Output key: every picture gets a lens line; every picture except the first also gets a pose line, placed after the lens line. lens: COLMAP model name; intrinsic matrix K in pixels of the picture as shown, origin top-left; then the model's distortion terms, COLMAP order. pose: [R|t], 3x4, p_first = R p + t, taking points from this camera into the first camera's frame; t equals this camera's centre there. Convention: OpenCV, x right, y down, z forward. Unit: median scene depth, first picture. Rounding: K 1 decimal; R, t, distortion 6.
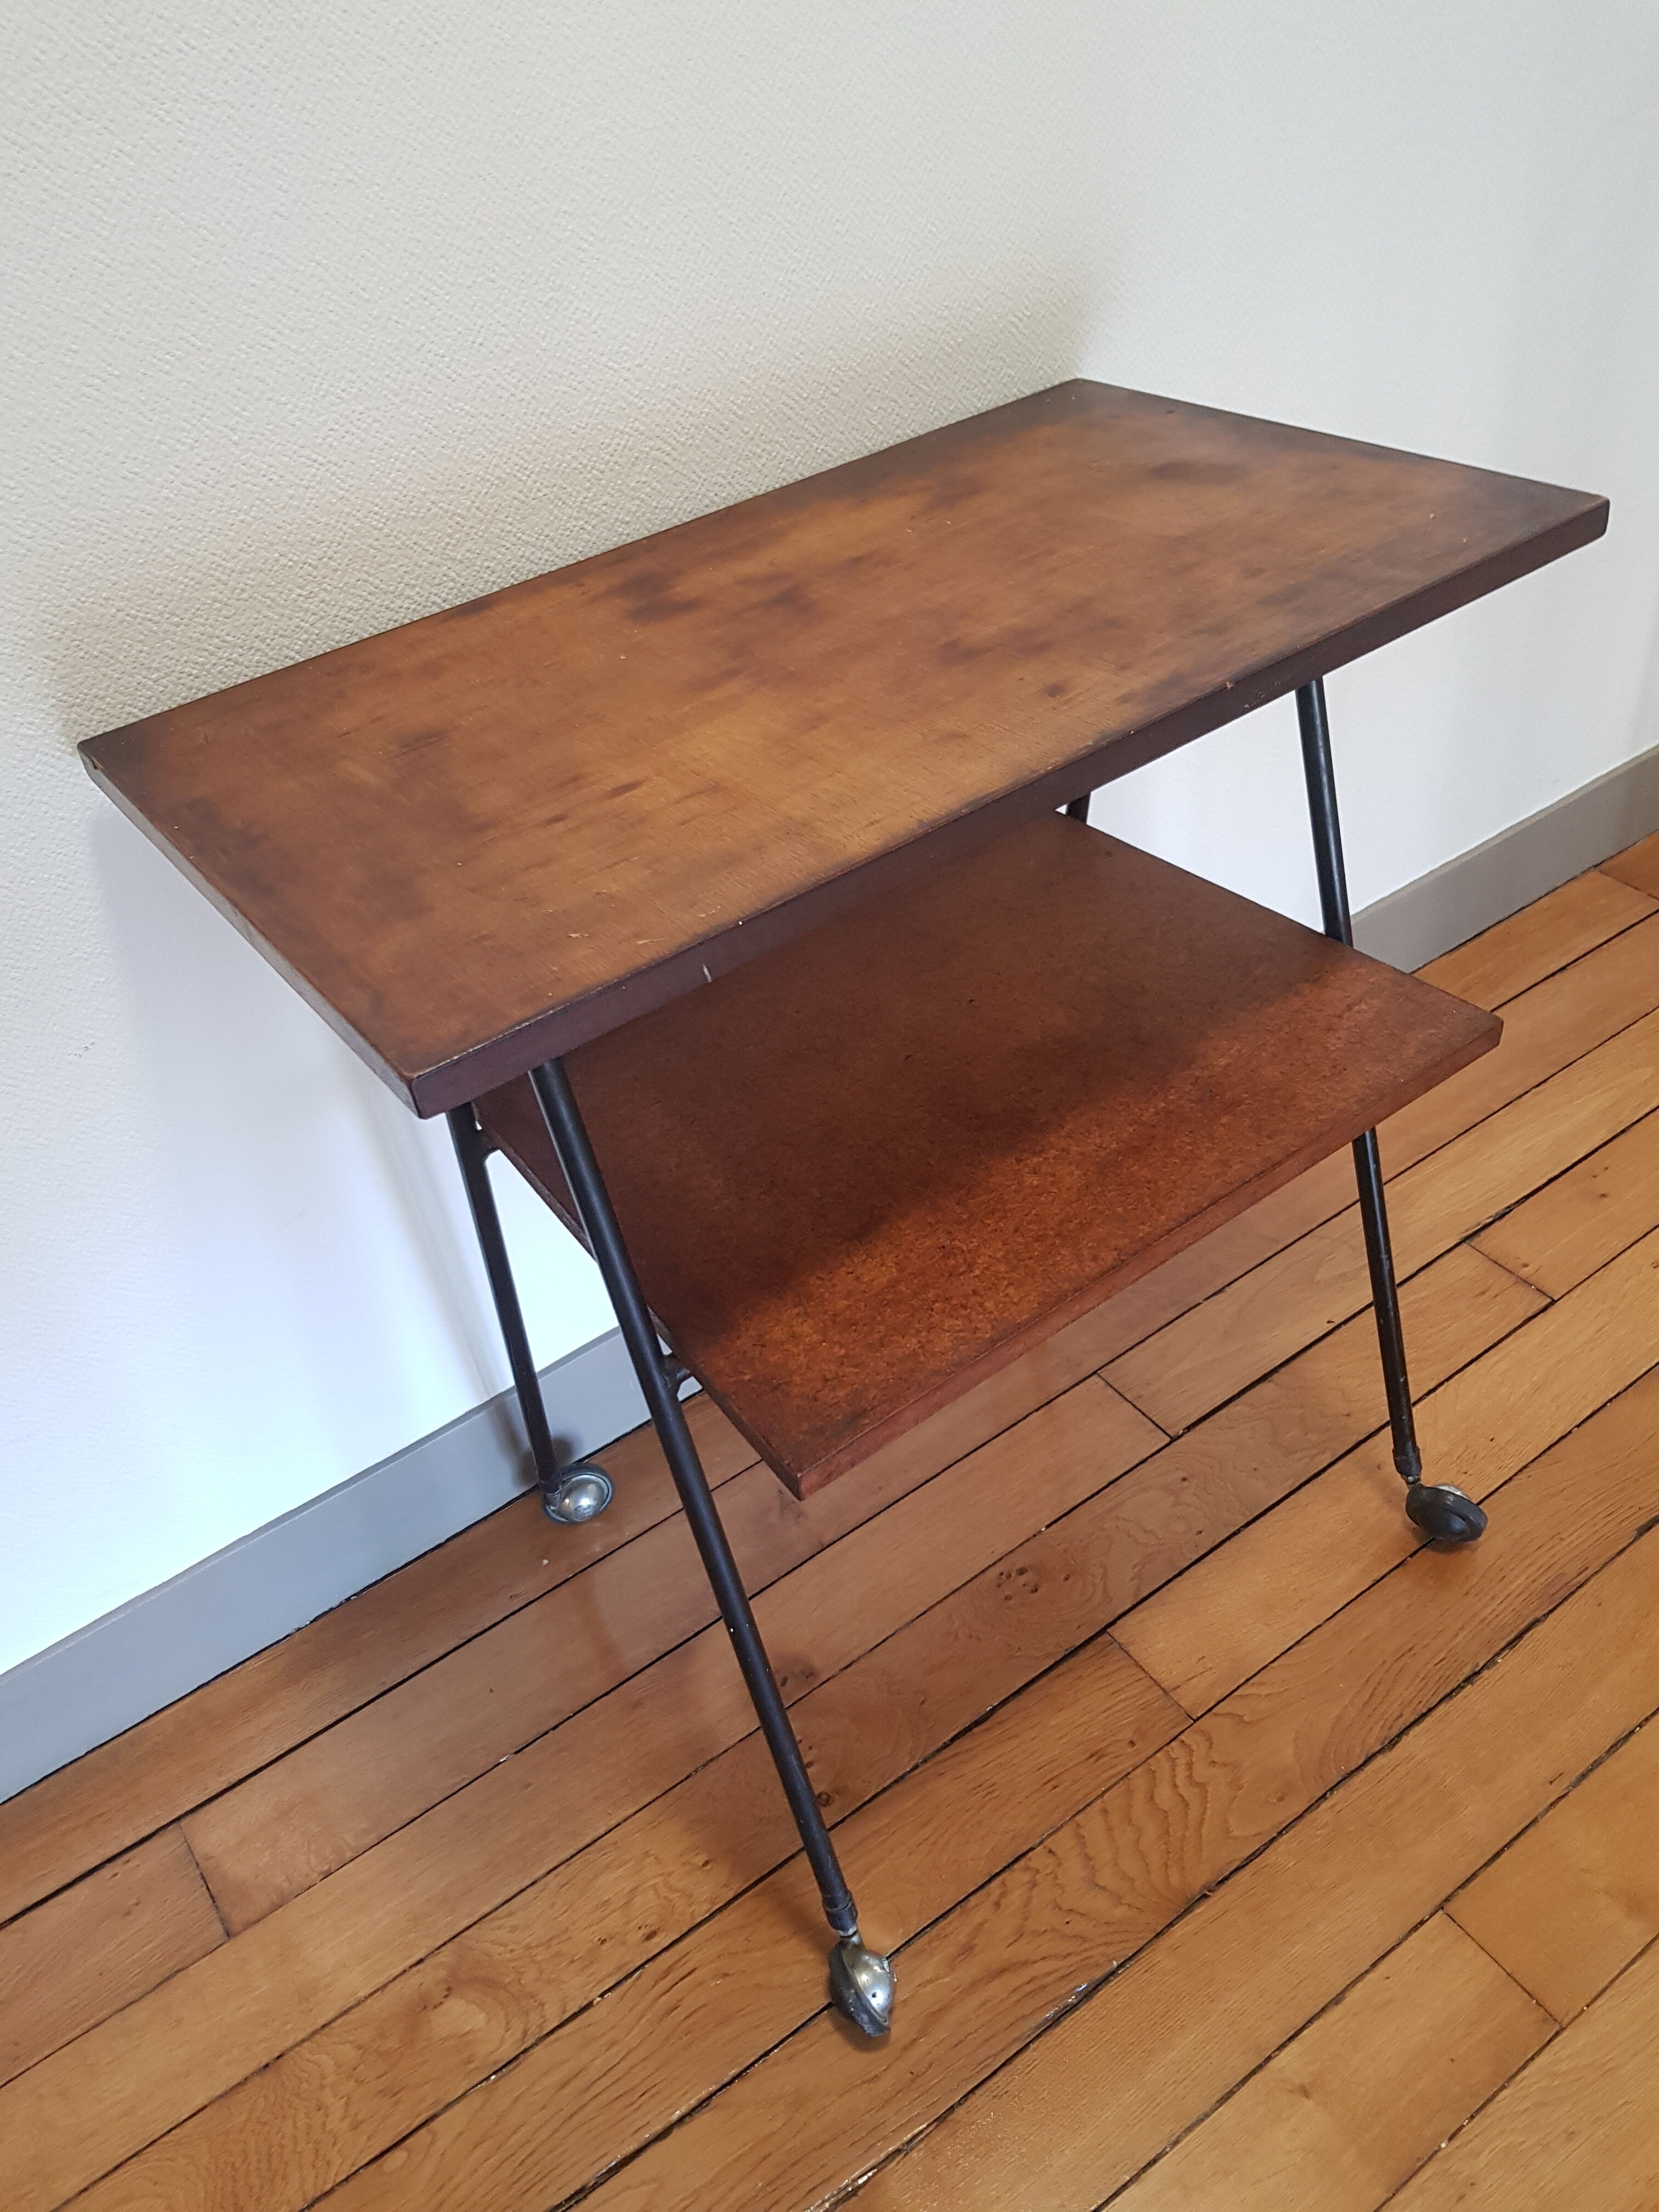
lens RADIAL K [[1727.9, 0, 843.7], [0, 1727.9, 1129.7], [0, 0, 1]] dist [0.039775, -0.076521]
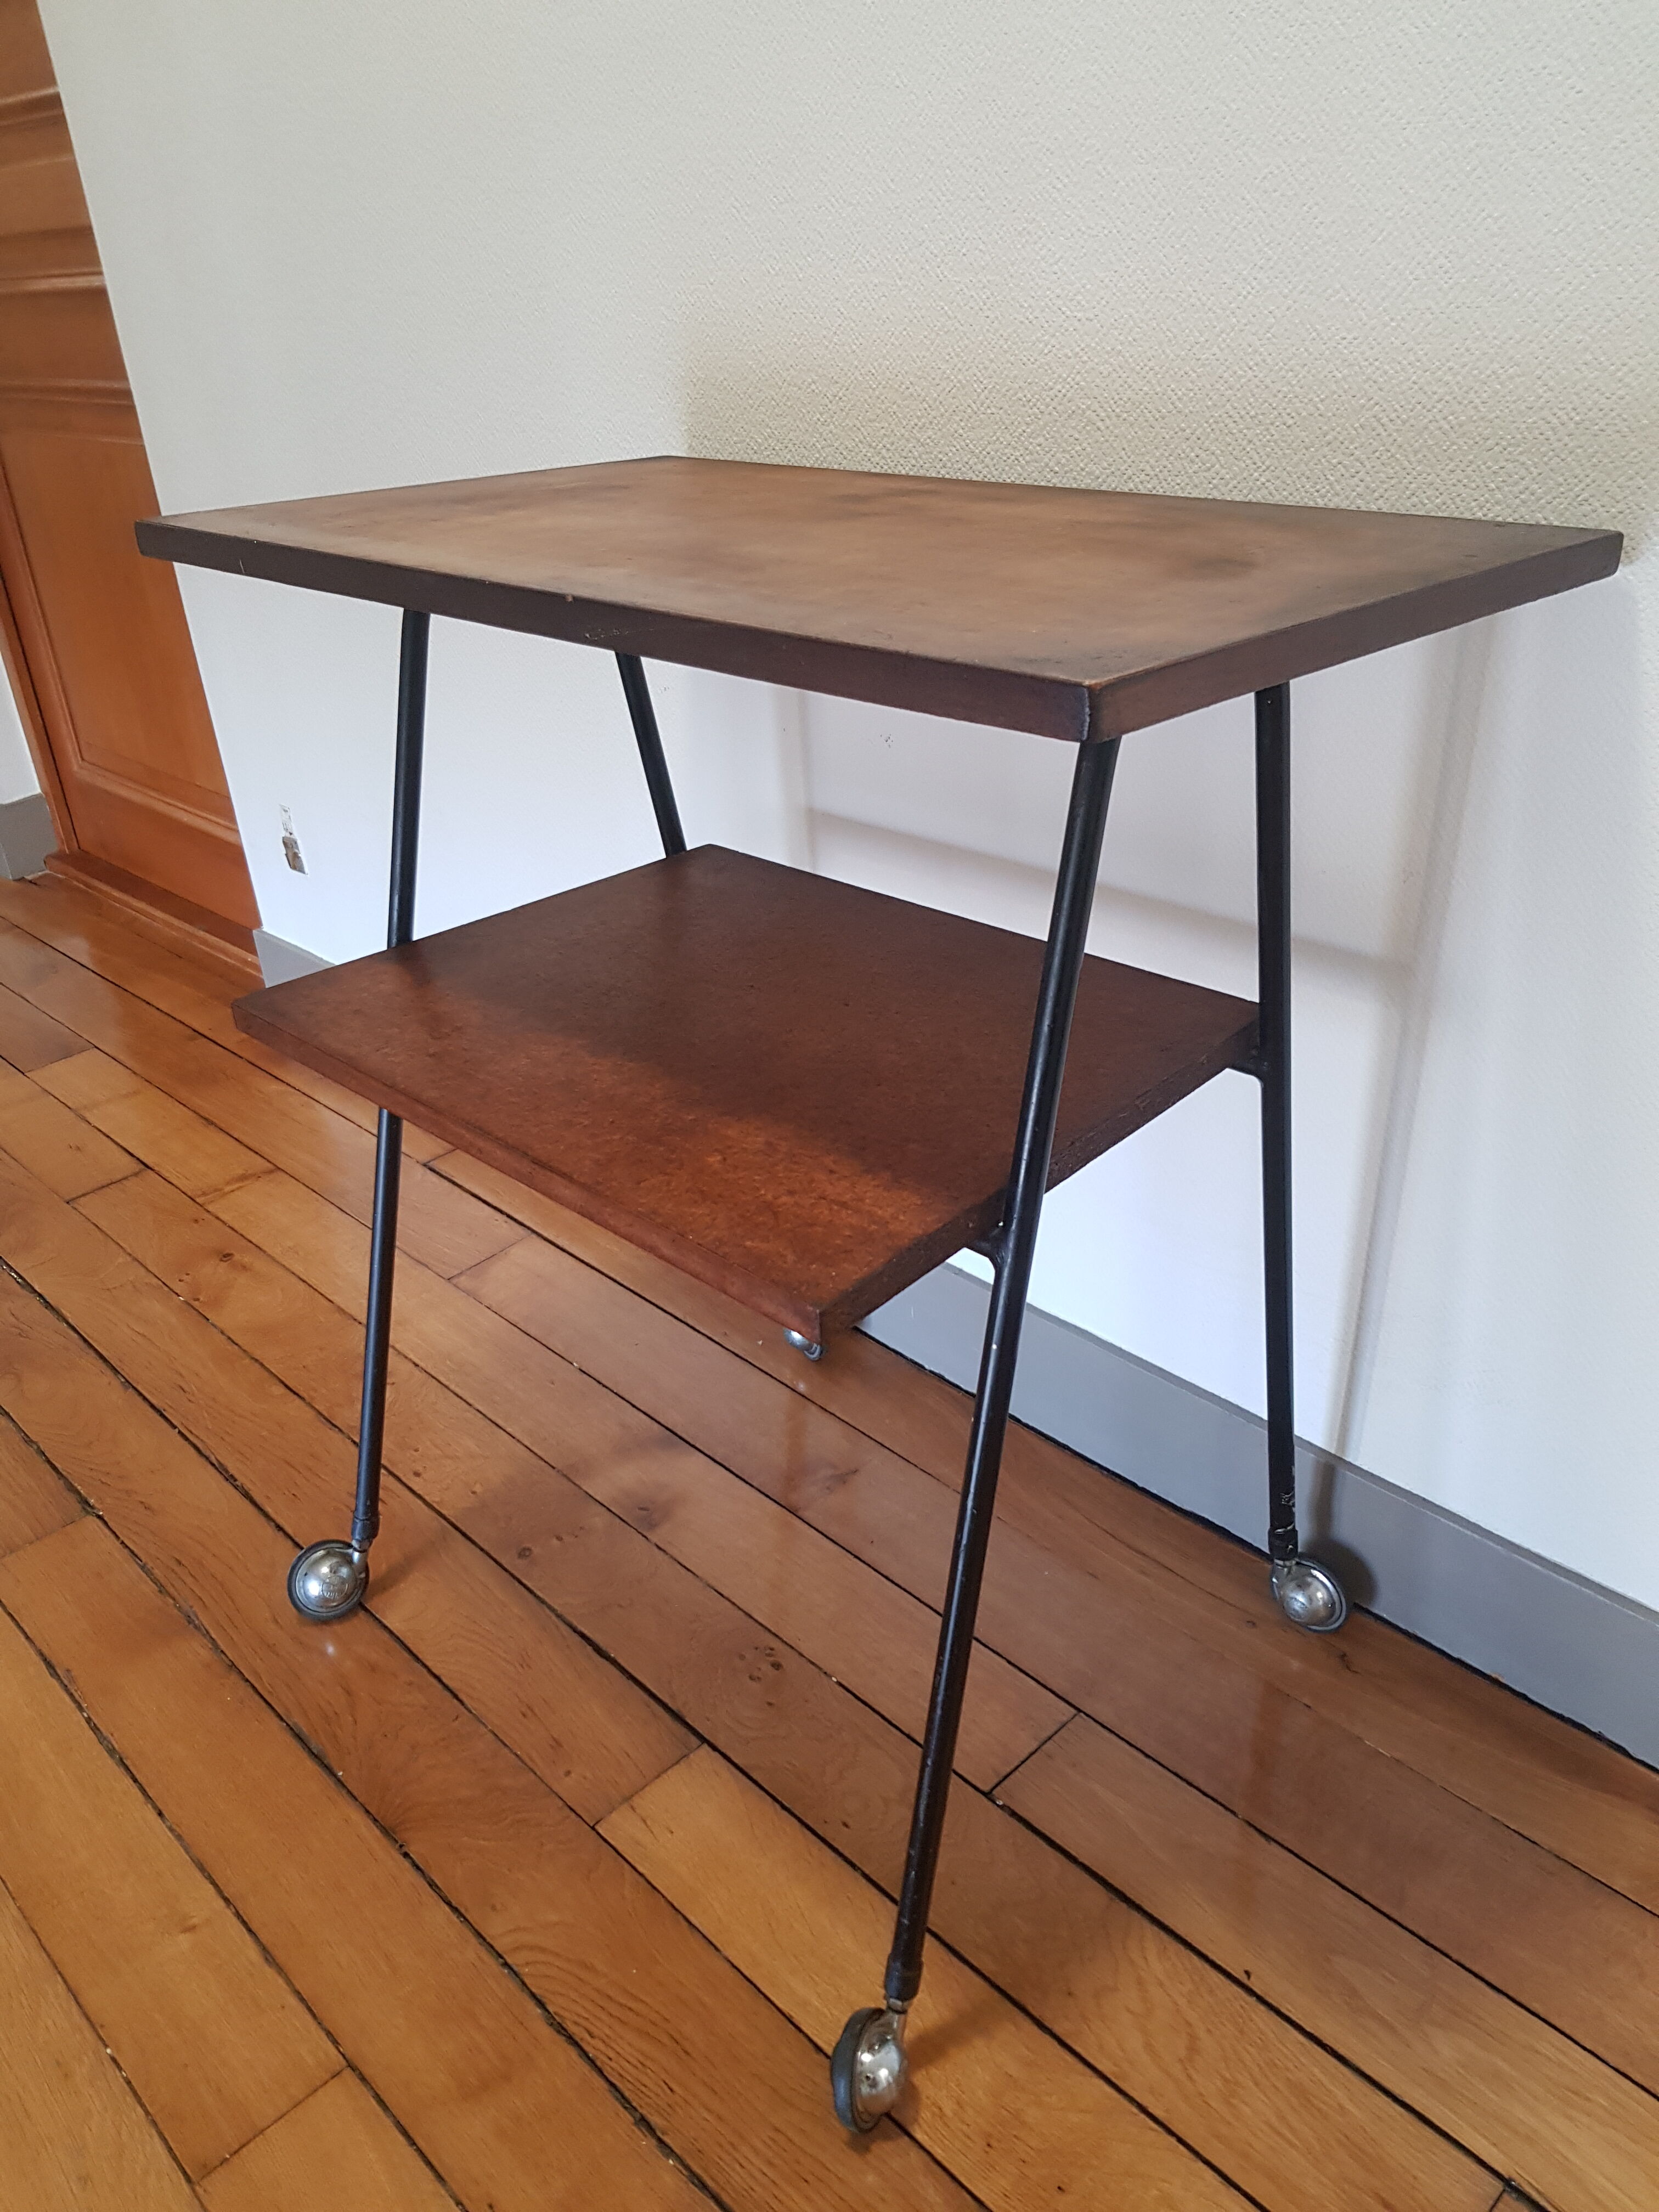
lens RADIAL K [[1727.9, 0, 819.7], [0, 1727.9, 1121.5], [0, 0, 1]] dist [0.039775, -0.076521]
pose [[0.144677, 0.543095, -0.827113, 0.857192], [-0.609093, 0.707646, 0.358109, -0.347865], [0.779791, 0.451979, 0.433175, 0.605803]]
